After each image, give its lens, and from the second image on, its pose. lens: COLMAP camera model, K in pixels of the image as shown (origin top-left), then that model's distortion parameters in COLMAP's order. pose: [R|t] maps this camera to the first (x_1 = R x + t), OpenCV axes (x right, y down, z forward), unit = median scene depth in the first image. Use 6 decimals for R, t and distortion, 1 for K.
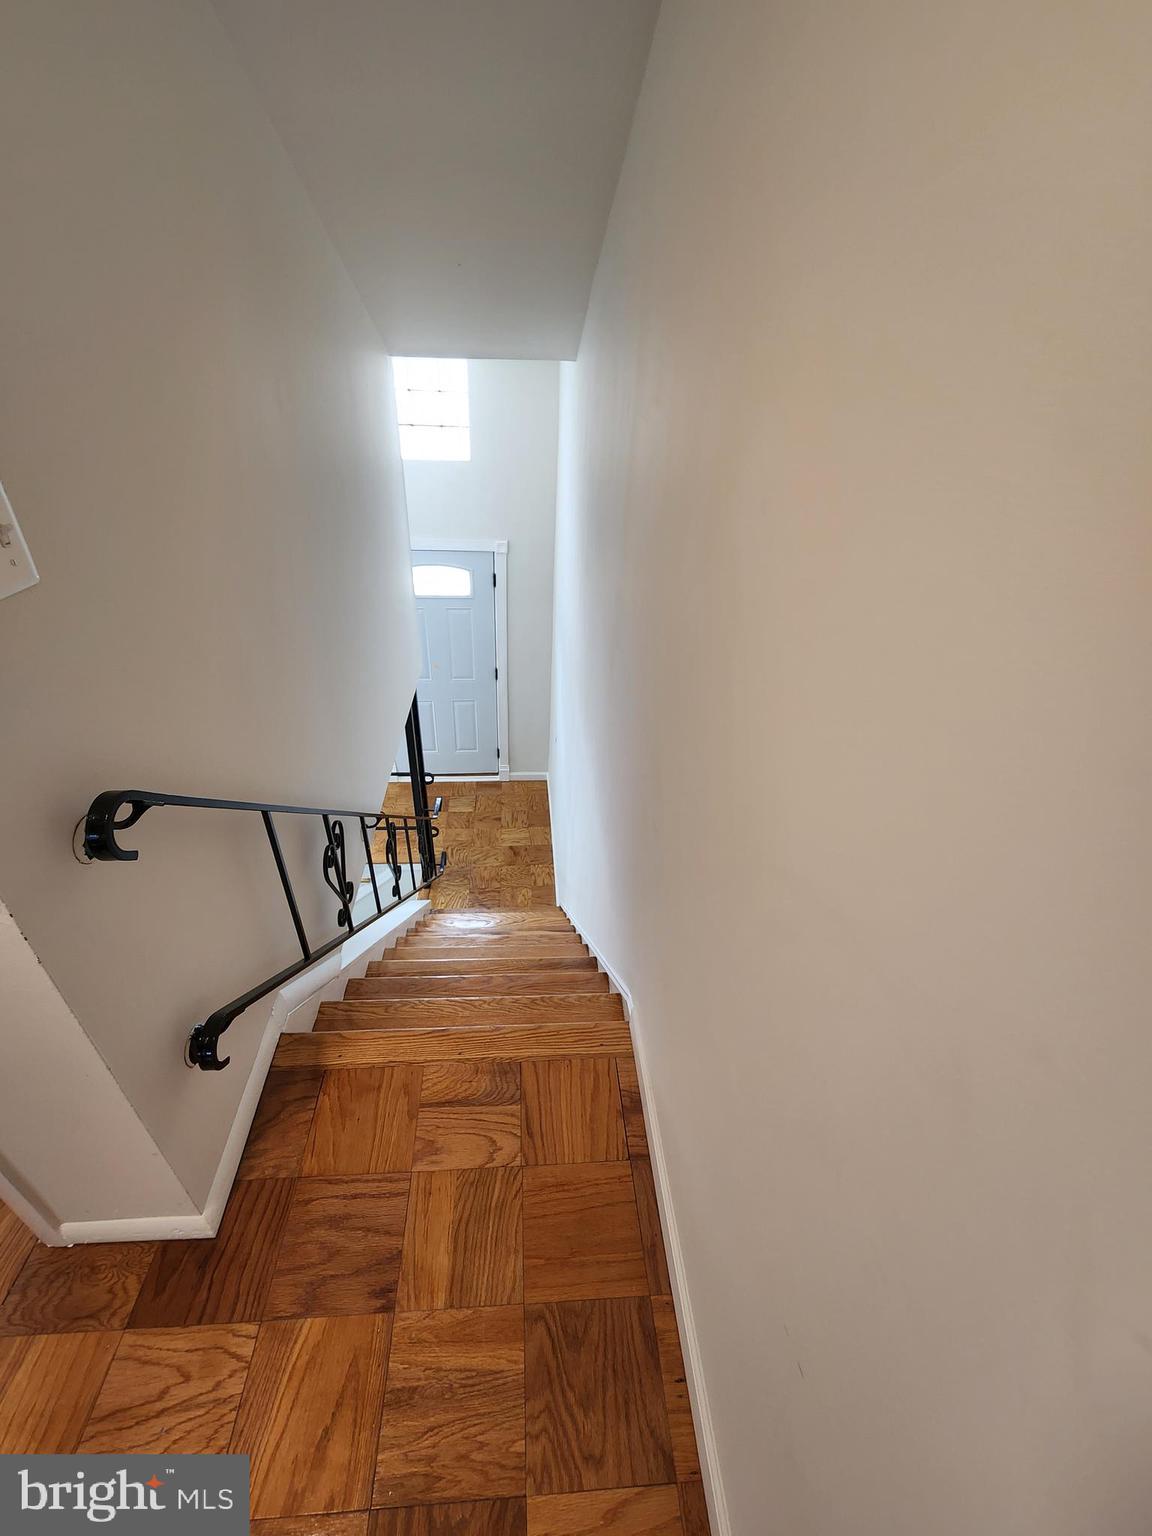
lens RADIAL K [[629.7, 0, 576.6], [0, 629.7, 754.6], [0, 0, 1]] dist [-0.002731, -0.001173]
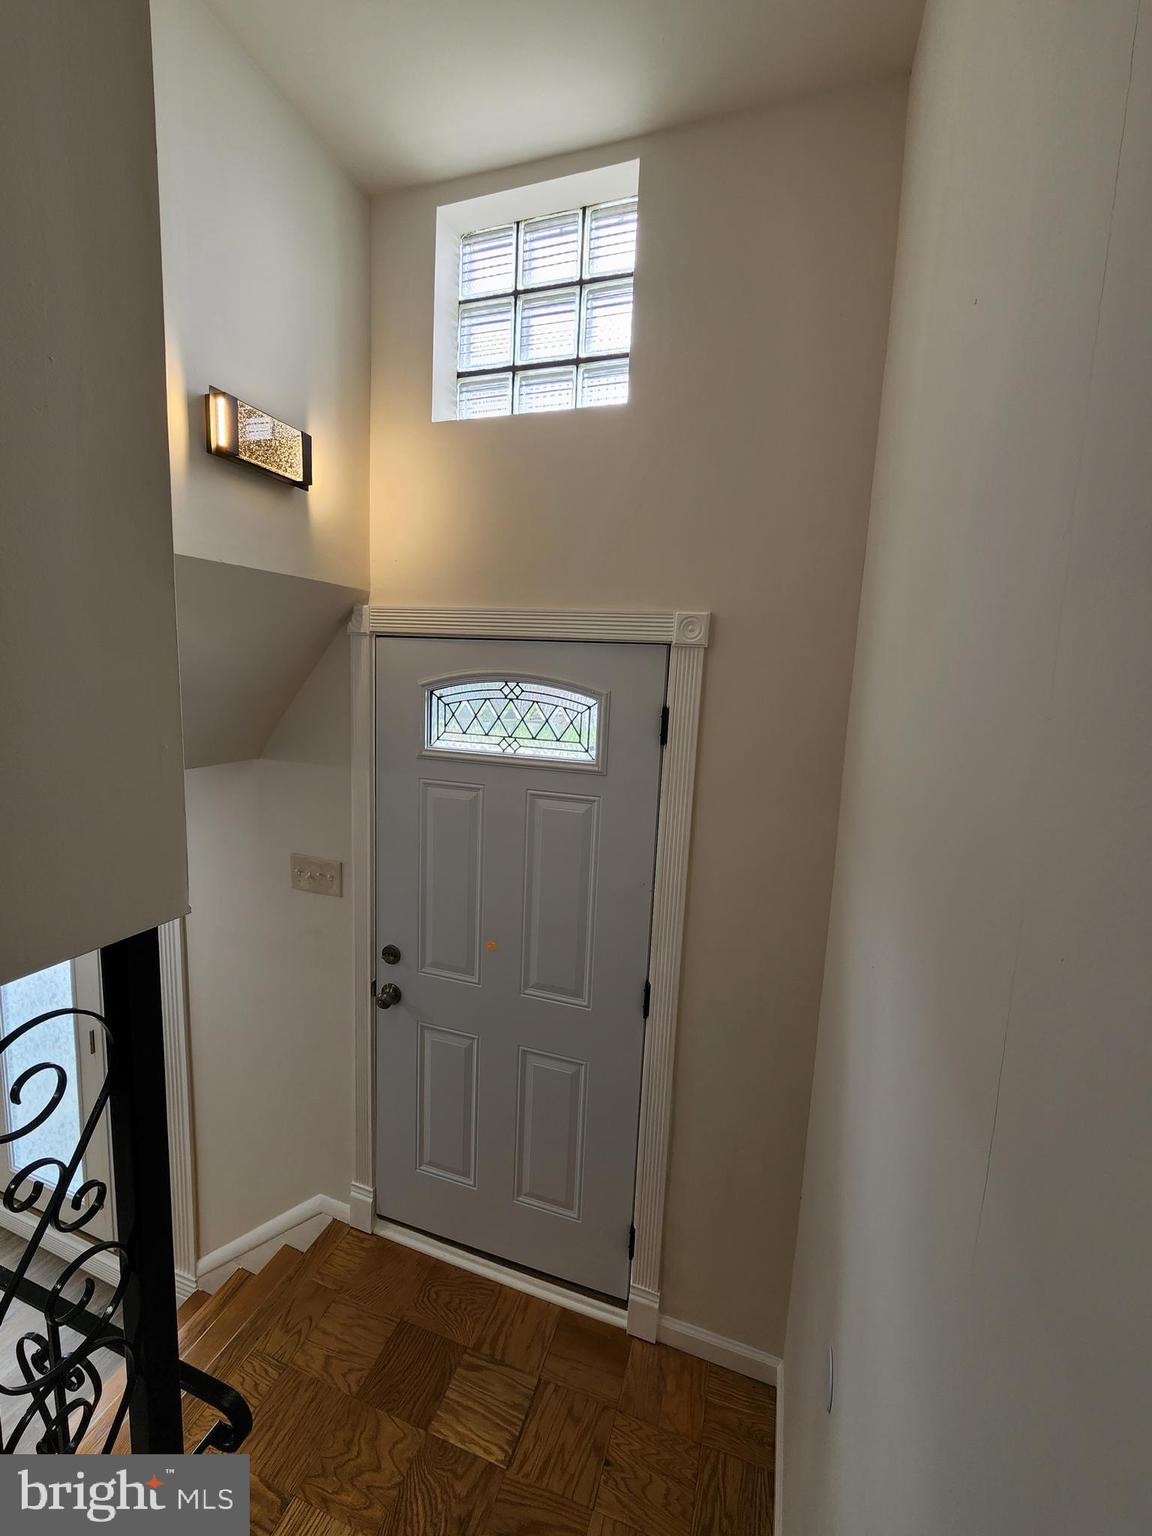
lens RADIAL K [[629.7, 0, 576.6], [0, 629.7, 754.6], [0, 0, 1]] dist [-0.002731, -0.001173]
pose [[0.920055, 0.041062, -0.389632, -0.036784], [-0.209471, 0.891974, -0.400630, -0.107179], [0.331091, 0.450218, 0.829267, 0.695332]]
